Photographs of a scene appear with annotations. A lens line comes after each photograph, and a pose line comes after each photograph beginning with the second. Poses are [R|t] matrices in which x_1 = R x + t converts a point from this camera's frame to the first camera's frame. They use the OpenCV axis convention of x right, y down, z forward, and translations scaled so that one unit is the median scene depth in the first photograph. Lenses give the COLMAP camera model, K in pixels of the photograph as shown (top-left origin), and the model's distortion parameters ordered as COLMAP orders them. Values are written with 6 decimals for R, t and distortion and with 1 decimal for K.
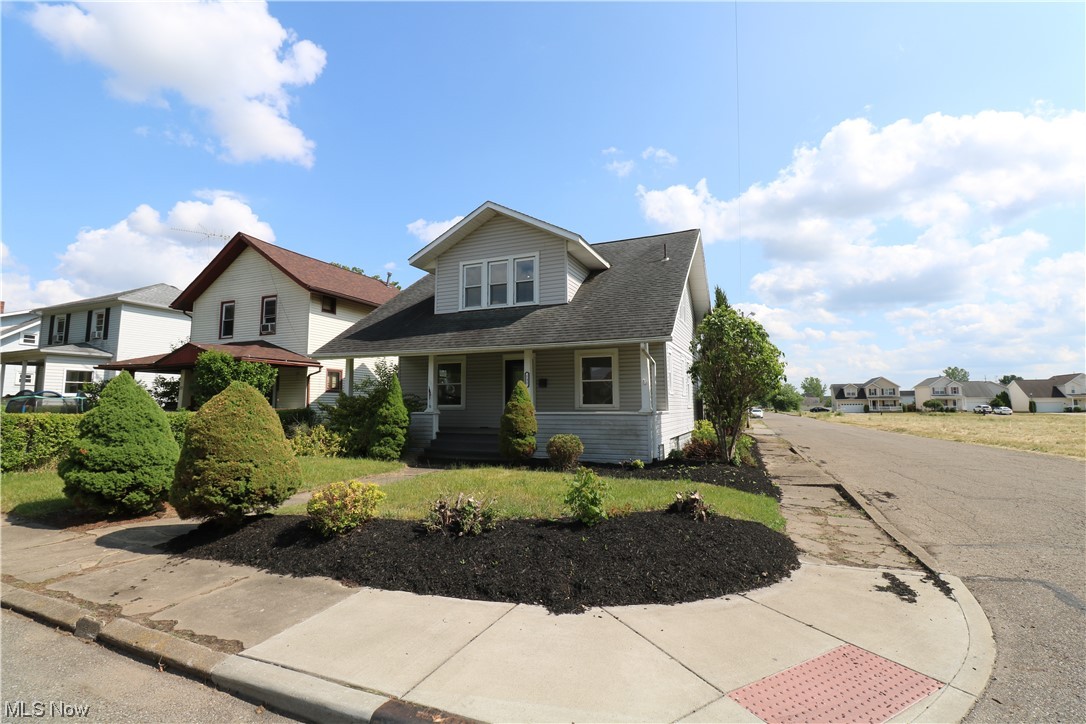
lens RADIAL K [[500.5, 0, 544.7], [0, 500.5, 362.8], [0, 0, 1]] dist [-0.002389, -0.001176]
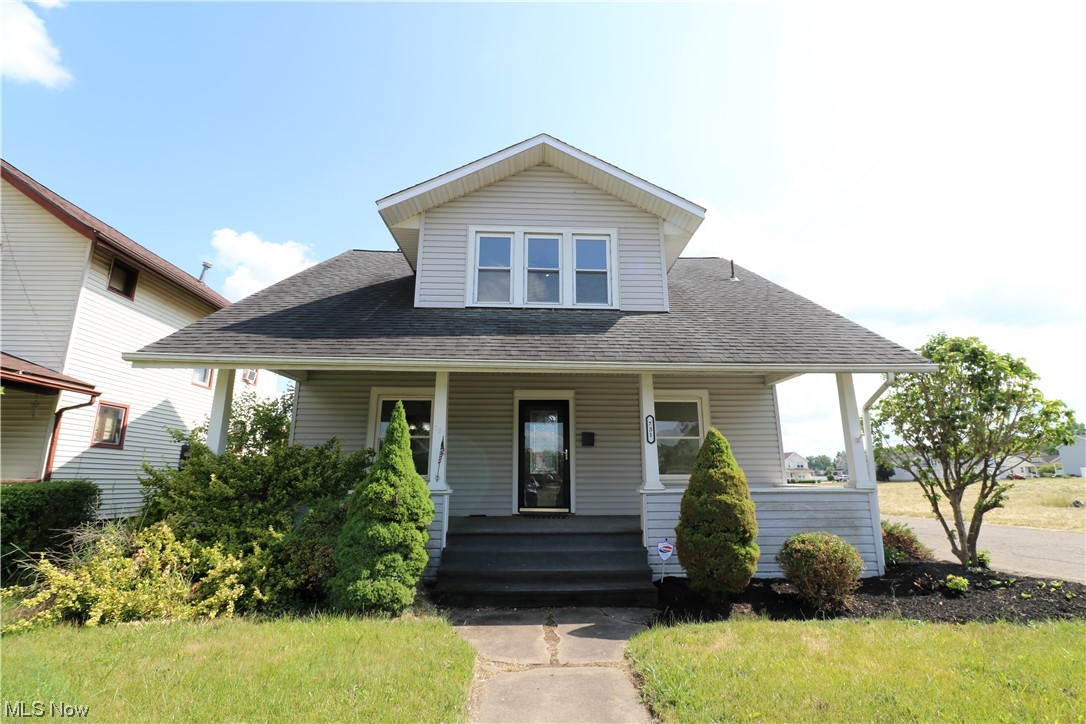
lens RADIAL K [[505.4, 0, 542.1], [0, 505.4, 357.0], [0, 0, 1]] dist [-0.011344, -0.000680]
pose [[0.900900, 0.102364, 0.421782, -0.347065], [-0.038350, 0.986763, -0.157570, 0.042699], [-0.432328, 0.125780, 0.892901, 0.485670]]
